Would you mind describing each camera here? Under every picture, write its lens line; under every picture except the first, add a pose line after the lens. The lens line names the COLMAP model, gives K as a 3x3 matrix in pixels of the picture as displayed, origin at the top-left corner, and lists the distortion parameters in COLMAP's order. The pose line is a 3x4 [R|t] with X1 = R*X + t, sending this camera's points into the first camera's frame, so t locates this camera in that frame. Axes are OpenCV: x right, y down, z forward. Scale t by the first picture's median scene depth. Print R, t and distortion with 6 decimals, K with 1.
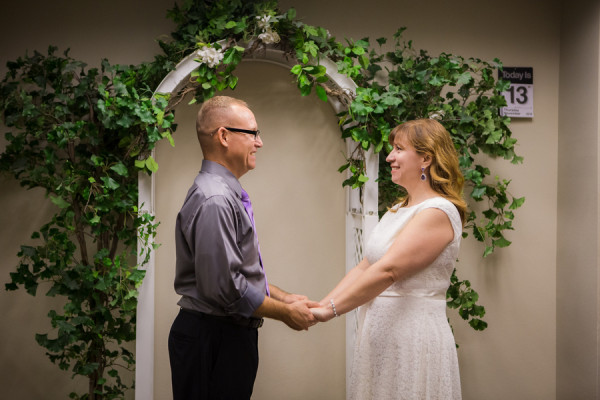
lens RADIAL K [[998.6, 0, 300.2], [0, 998.6, 198.9], [0, 0, 1]] dist [0.115741, 0.000000]
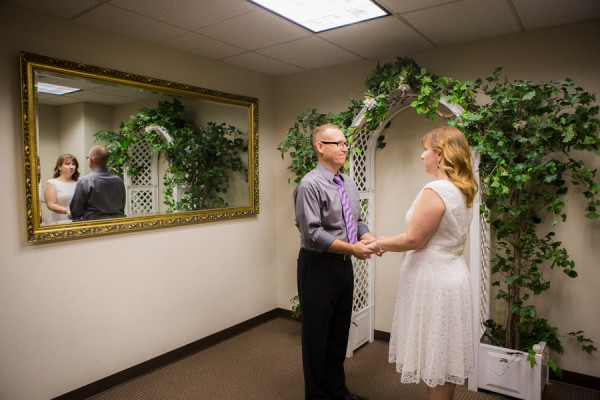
lens RADIAL K [[421.0, 0, 300.4], [0, 421.0, 199.8], [0, 0, 1]] dist [0.002637, 0.004112]
pose [[0.746138, 0.024384, -0.665345, 0.309113], [-0.001184, 0.999376, 0.035298, 0.002881], [0.665791, -0.025549, 0.745701, 0.342098]]
